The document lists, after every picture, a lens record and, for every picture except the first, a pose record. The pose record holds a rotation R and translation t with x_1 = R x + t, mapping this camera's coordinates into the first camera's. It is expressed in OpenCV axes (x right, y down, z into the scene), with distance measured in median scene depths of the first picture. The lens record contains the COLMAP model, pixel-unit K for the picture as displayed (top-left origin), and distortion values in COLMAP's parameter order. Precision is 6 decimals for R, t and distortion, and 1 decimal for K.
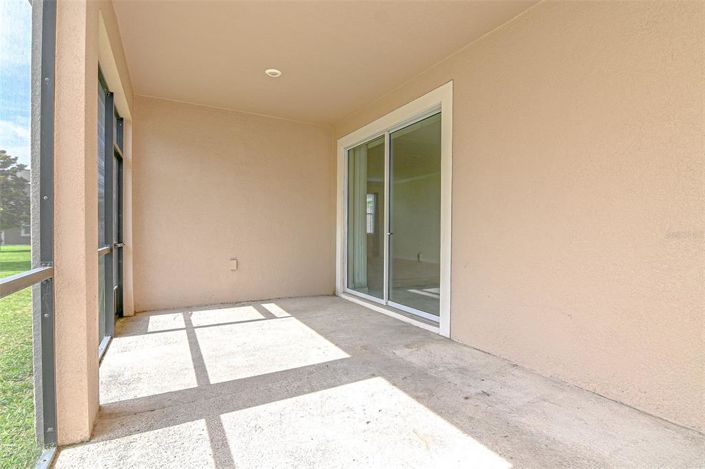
lens RADIAL K [[353.4, 0, 354.2], [0, 353.4, 233.6], [0, 0, 1]] dist [-0.015642, -0.000892]
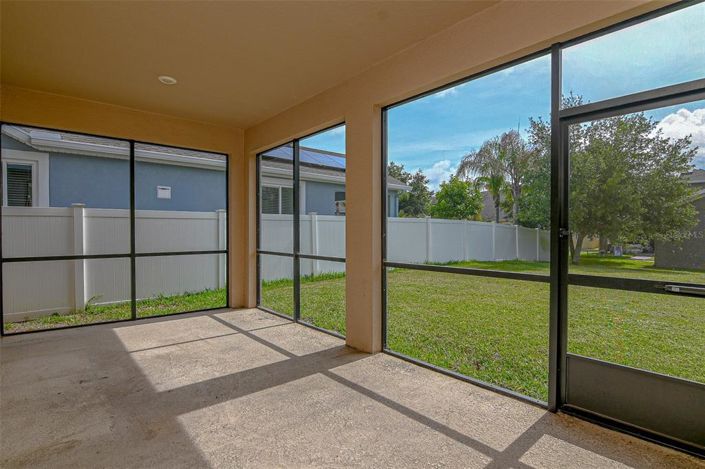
lens RADIAL K [[353.4, 0, 354.2], [0, 353.4, 233.6], [0, 0, 1]] dist [-0.015642, -0.000892]
pose [[-0.973217, -0.002672, -0.229872, -0.209046], [-0.007433, 0.999775, 0.019848, -0.065856], [0.229768, 0.021025, -0.973018, 1.927281]]
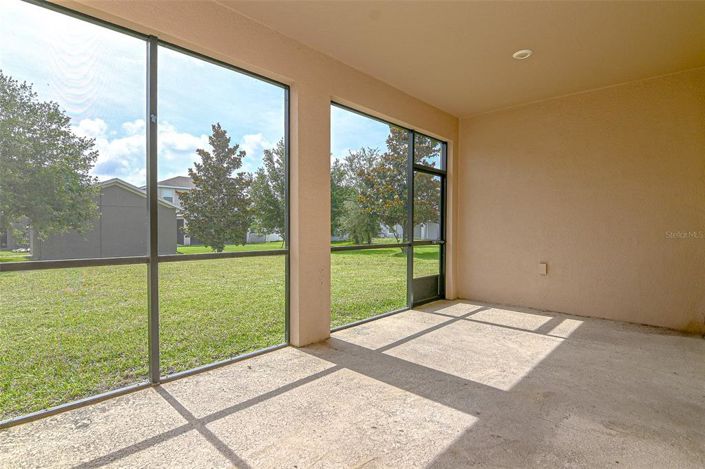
lens RADIAL K [[353.4, 0, 354.2], [0, 353.4, 233.6], [0, 0, 1]] dist [-0.015642, -0.000892]
pose [[0.312852, 0.015925, -0.949668, 0.663451], [-0.015373, 0.999813, 0.011702, -0.010722], [0.949678, 0.010938, 0.313038, 0.444714]]
